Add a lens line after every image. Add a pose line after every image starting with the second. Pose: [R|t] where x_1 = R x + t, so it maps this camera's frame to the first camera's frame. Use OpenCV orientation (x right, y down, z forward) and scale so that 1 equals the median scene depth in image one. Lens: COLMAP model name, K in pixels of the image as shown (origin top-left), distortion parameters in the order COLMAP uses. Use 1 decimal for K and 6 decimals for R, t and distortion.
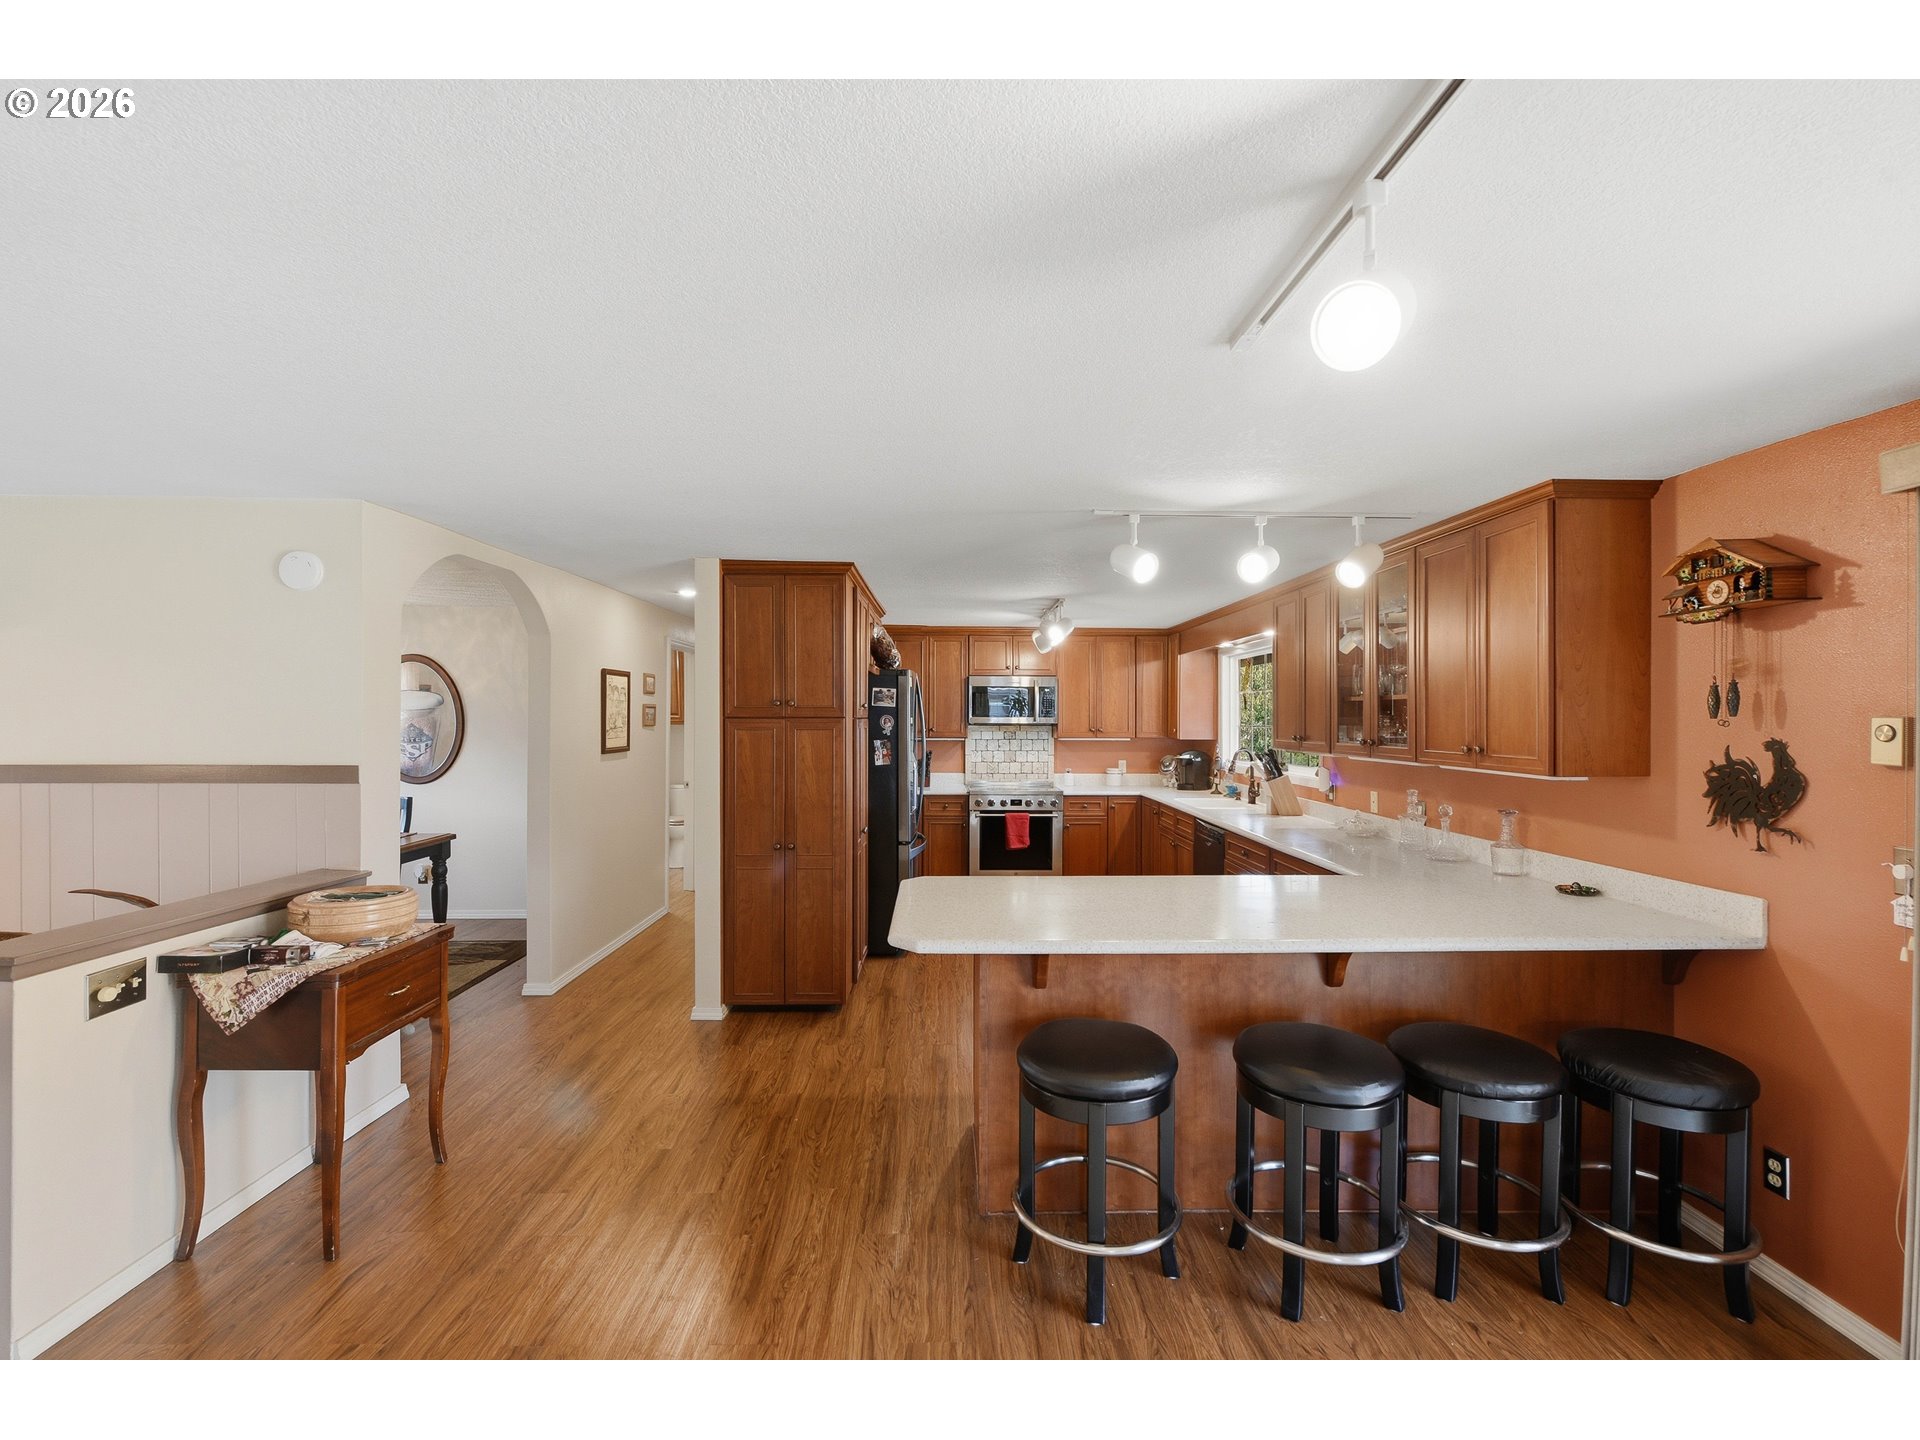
lens RADIAL K [[842.2, 0, 964.4], [0, 842.2, 722.0], [0, 0, 1]] dist [-0.001010, -0.000028]
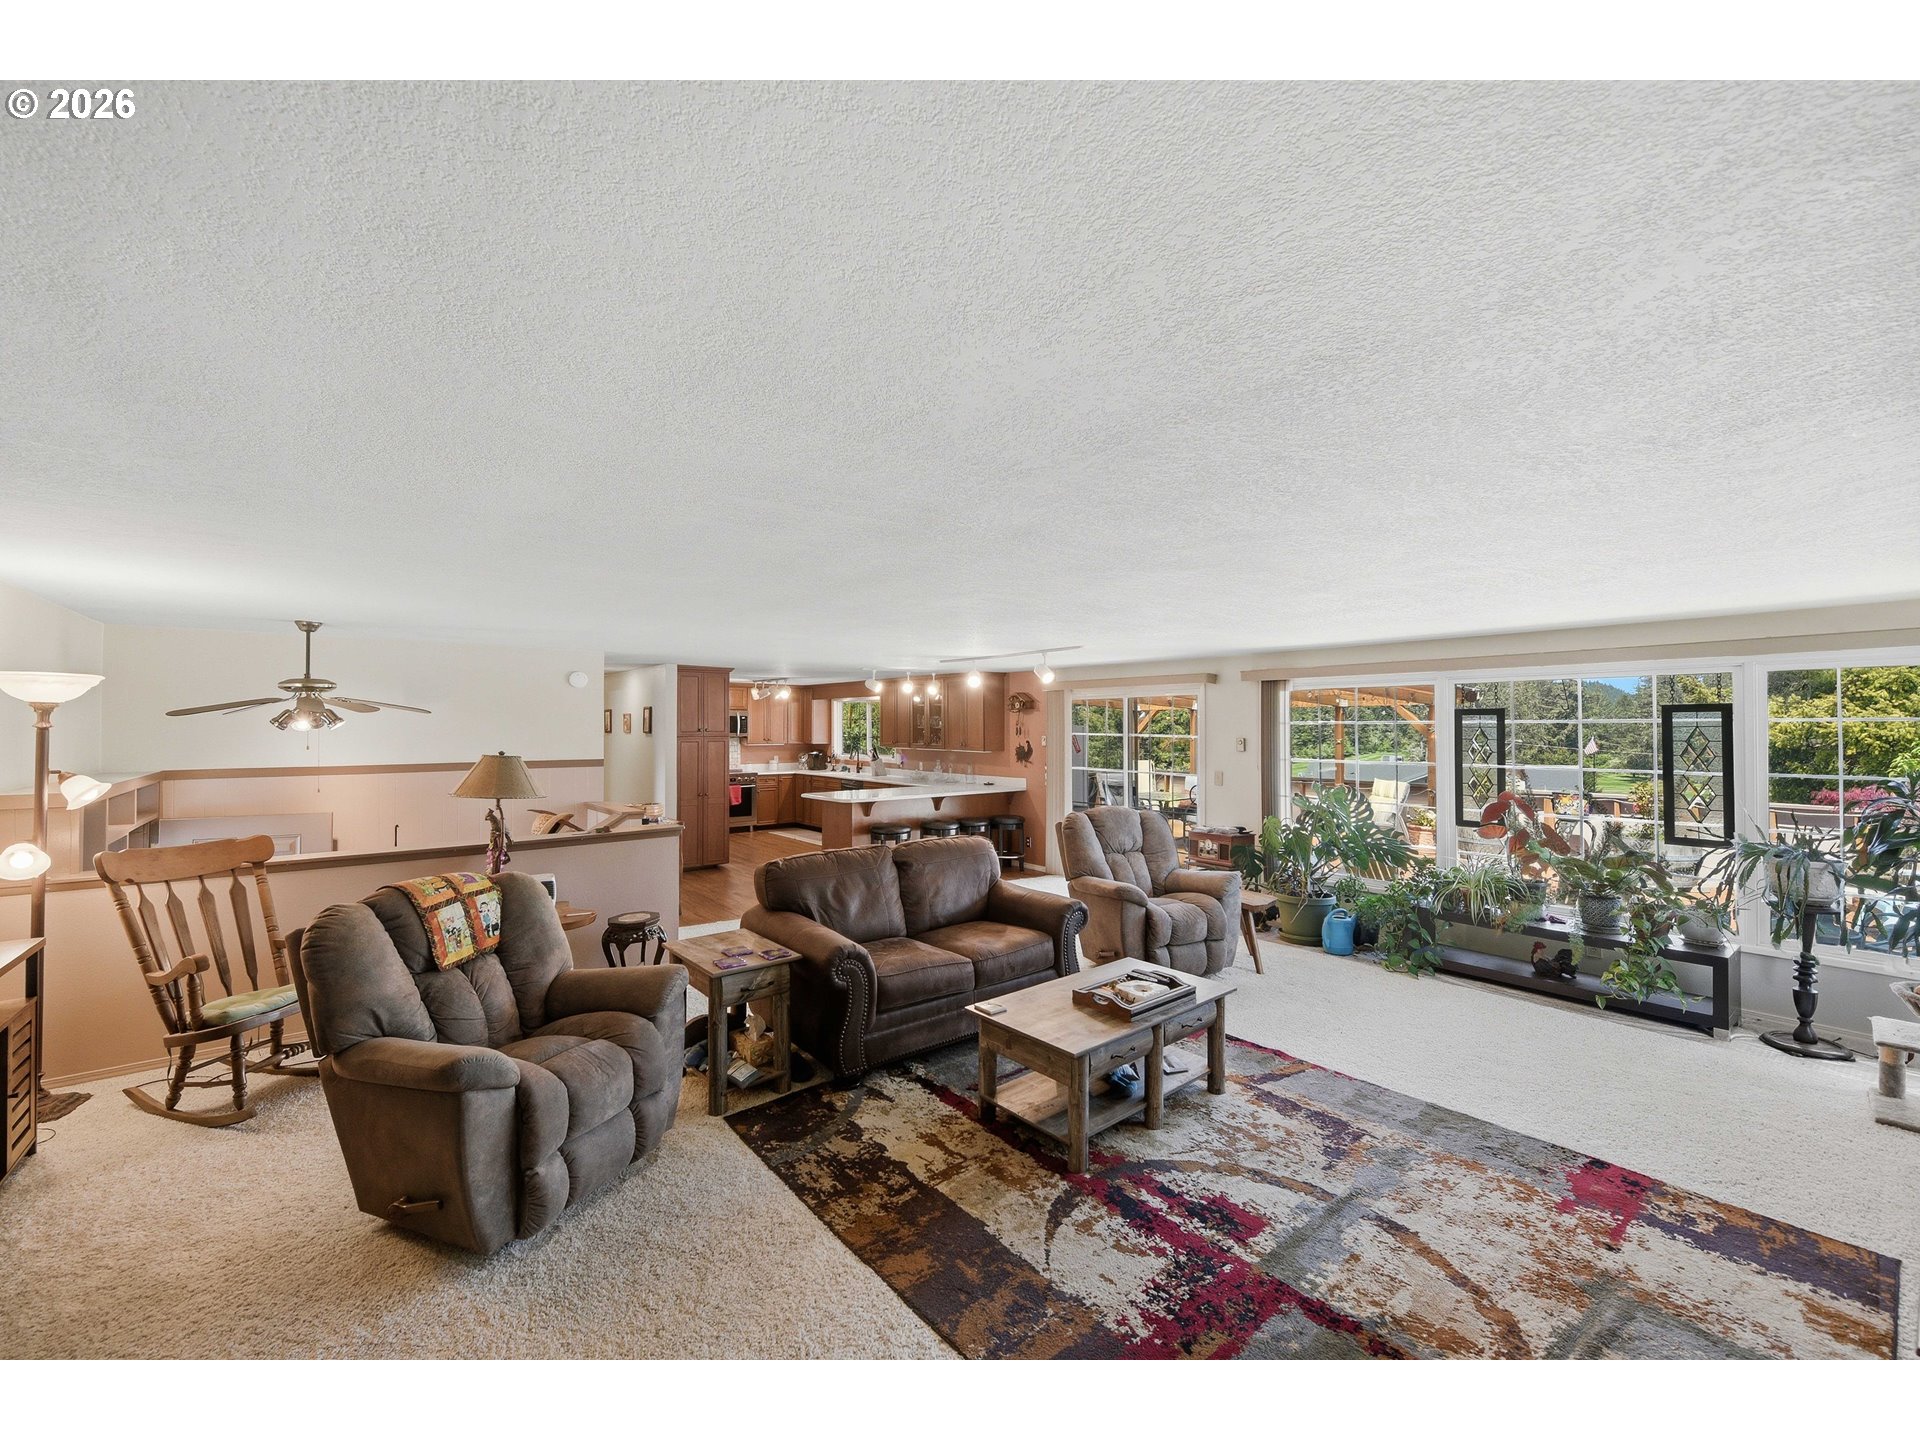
lens RADIAL K [[770.2, 0, 967.8], [0, 770.2, 719.6], [0, 0, 1]] dist [-0.002985, 0.000002]
pose [[0.797436, 0.002178, 0.603400, -0.544521], [0.004739, 0.999940, -0.009872, -0.016394], [-0.603385, 0.010732, 0.797378, -0.644168]]
